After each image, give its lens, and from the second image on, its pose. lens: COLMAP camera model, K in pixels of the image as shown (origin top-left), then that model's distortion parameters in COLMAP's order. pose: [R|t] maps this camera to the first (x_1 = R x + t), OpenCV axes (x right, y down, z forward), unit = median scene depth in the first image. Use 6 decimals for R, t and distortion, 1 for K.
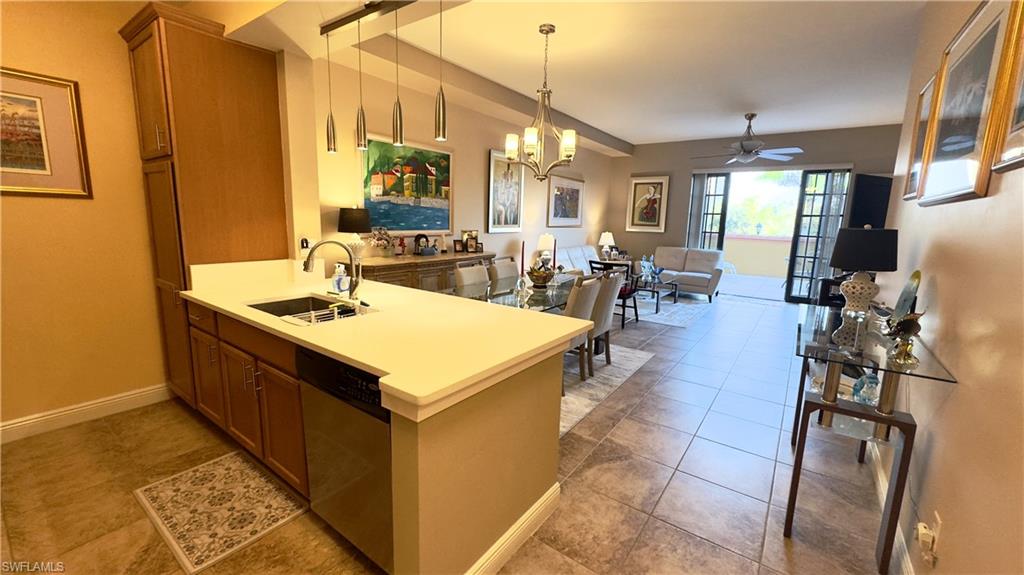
lens RADIAL K [[408.0, 0, 511.9], [0, 408.0, 290.2], [0, 0, 1]] dist [-0.005439, 0.000525]
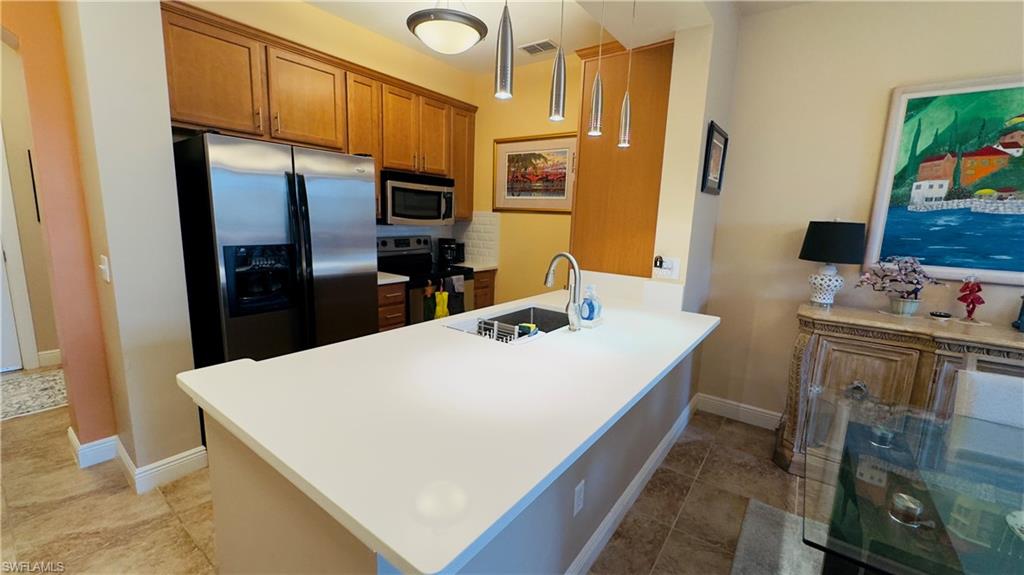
lens RADIAL K [[408.0, 0, 511.1], [0, 408.0, 288.0], [0, 0, 1]] dist [-0.005439, 0.000525]
pose [[-0.006228, 0.143292, -0.989661, 0.199937], [-0.211586, 0.967083, 0.141355, -0.074528], [0.977339, 0.210279, 0.024296, 0.444276]]
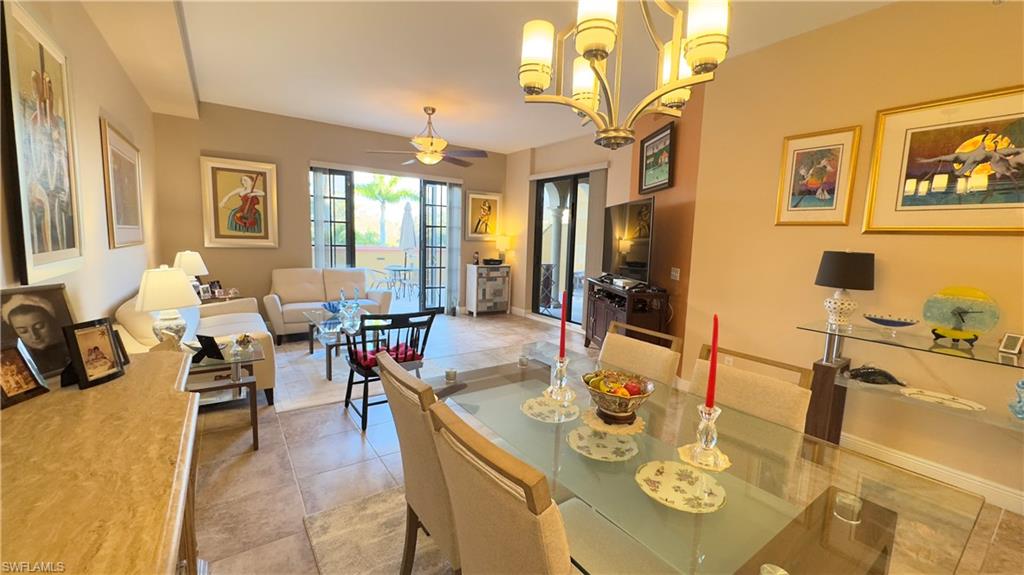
lens RADIAL K [[408.0, 0, 508.7], [0, 408.0, 283.0], [0, 0, 1]] dist [-0.005439, 0.000525]
pose [[0.321181, -0.120167, 0.939363, -0.257733], [0.146115, 0.986327, 0.076216, -0.145049], [-0.935678, 0.112776, 0.334347, 0.773720]]
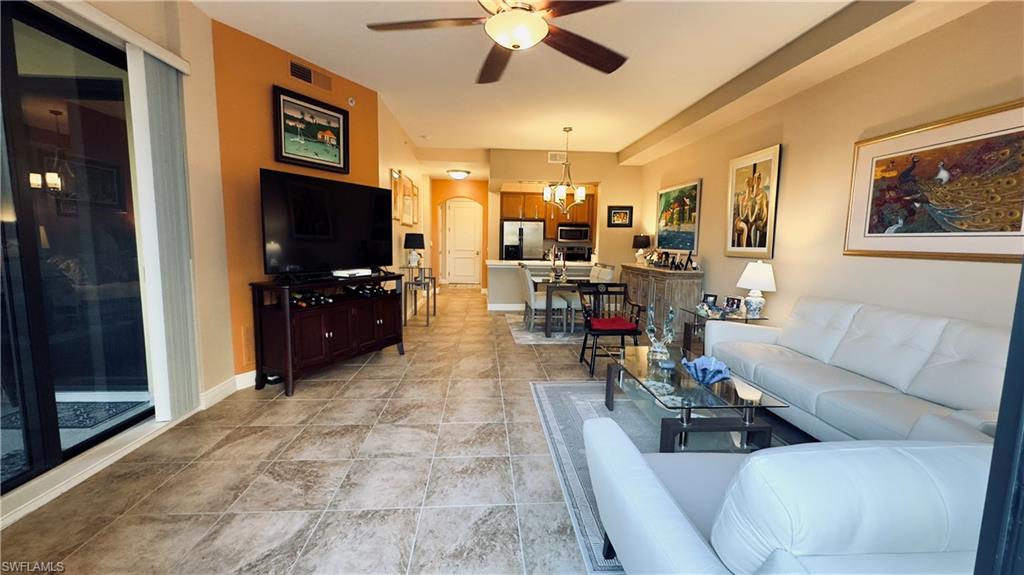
lens RADIAL K [[408.0, 0, 511.9], [0, 408.0, 285.5], [0, 0, 1]] dist [-0.005439, 0.000525]
pose [[-0.759048, 0.027852, -0.650438, 1.060716], [-0.154712, 0.962747, 0.221771, -0.253957], [0.632384, 0.268965, -0.726463, 1.708164]]
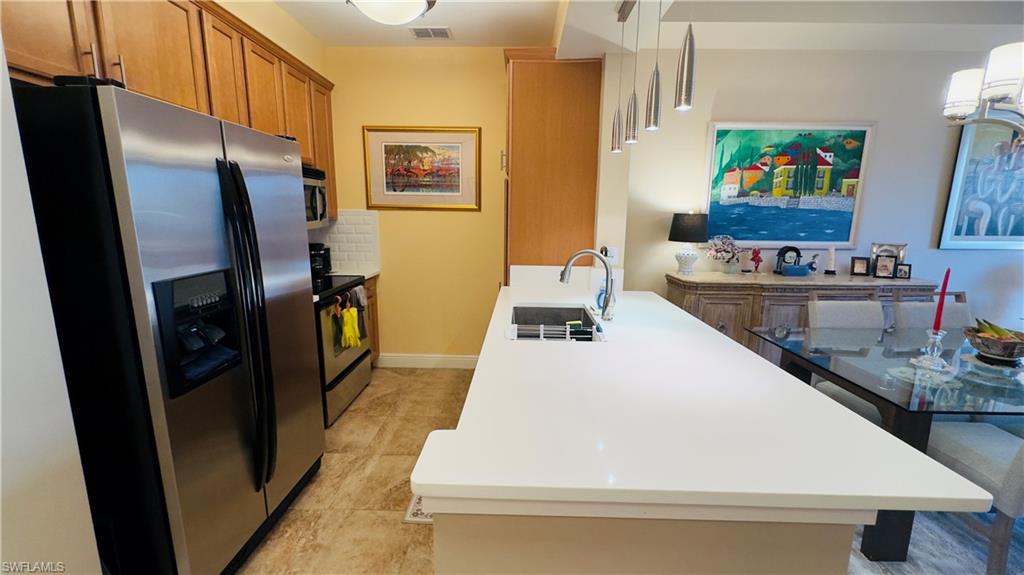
lens RADIAL K [[408.0, 0, 512.0], [0, 408.0, 288.7], [0, 0, 1]] dist [-0.005439, 0.000525]
pose [[0.567958, 0.125961, -0.813362, 0.101434], [-0.139788, 0.988625, 0.055492, -0.033025], [0.811100, 0.082181, 0.579105, 0.175295]]
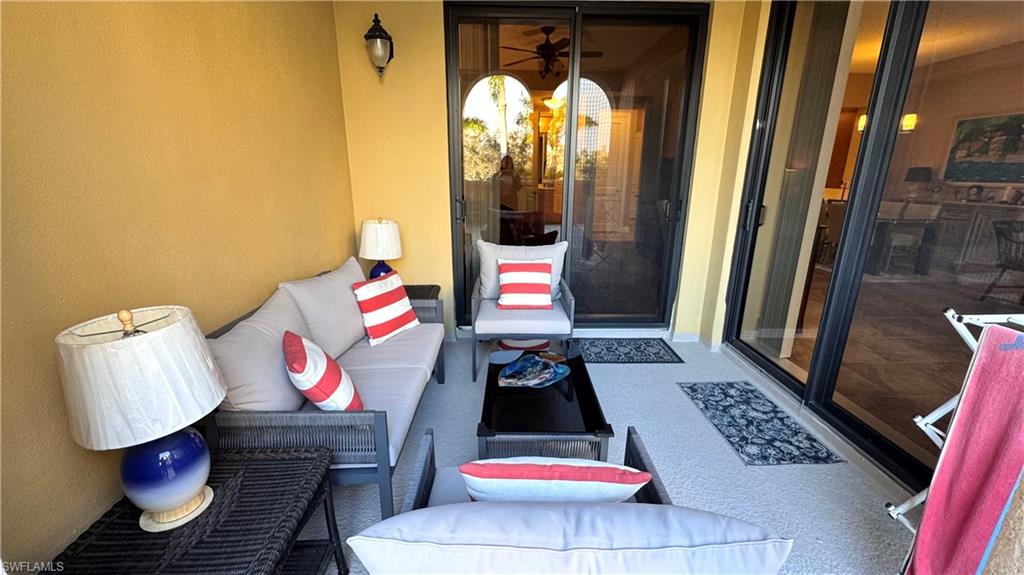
lens RADIAL K [[408.0, 0, 514.9], [0, 408.0, 289.7], [0, 0, 1]] dist [-0.005439, 0.000525]
pose [[-0.792332, 0.136170, -0.594700, 1.747392], [-0.133406, 0.912514, 0.386680, -0.138912], [0.595326, 0.385715, -0.704848, 1.170934]]
